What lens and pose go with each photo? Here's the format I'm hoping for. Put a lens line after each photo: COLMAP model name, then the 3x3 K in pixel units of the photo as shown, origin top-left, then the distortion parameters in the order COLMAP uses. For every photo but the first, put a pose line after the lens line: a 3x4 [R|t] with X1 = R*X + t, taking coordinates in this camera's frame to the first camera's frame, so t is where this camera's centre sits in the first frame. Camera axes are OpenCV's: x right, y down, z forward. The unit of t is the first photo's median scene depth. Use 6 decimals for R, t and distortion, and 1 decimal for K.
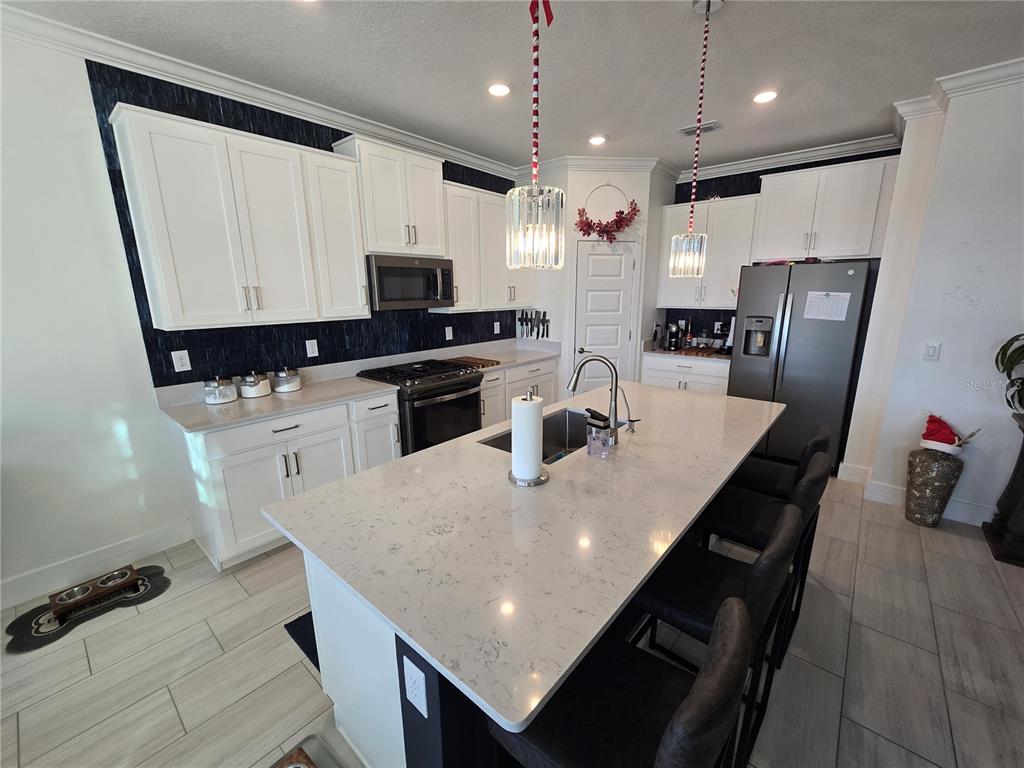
lens RADIAL K [[426.9, 0, 515.8], [0, 426.9, 388.5], [0, 0, 1]] dist [-0.002335, -0.000047]
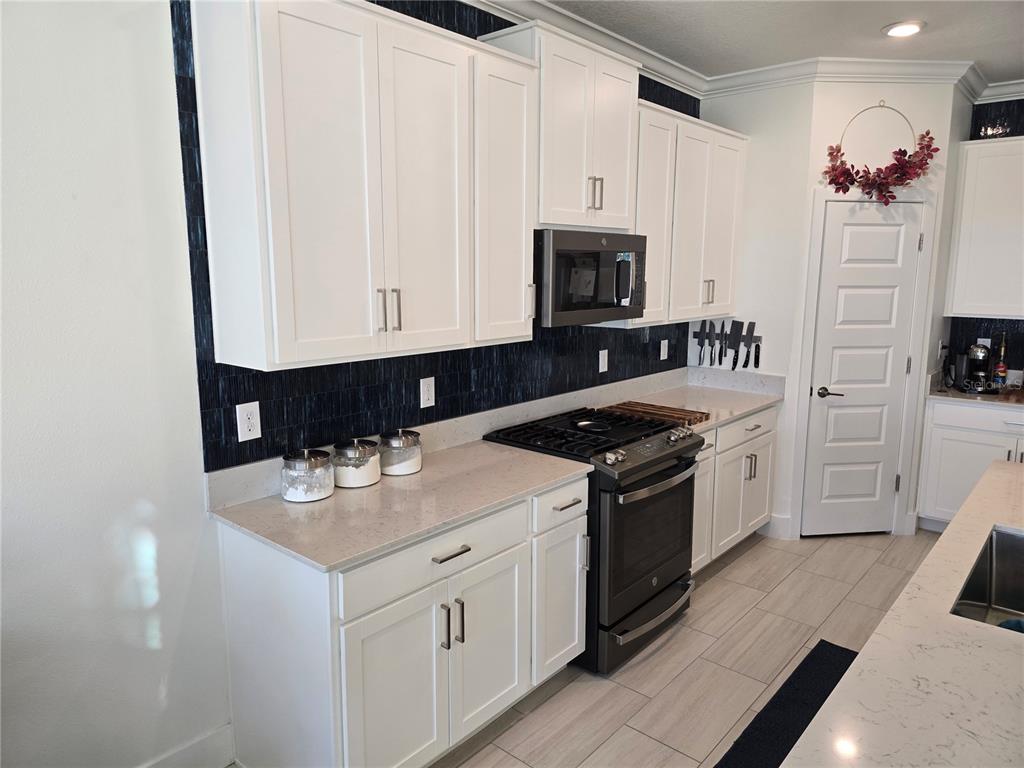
lens RADIAL K [[694.9, 0, 497.7], [0, 694.9, 372.7], [0, 0, 1]] dist [0.077366, -0.083296]
pose [[0.999632, 0.012585, -0.024014, -0.332913], [-0.014470, 0.996688, -0.080028, -0.044479], [0.022927, 0.080346, 0.996503, 0.085483]]
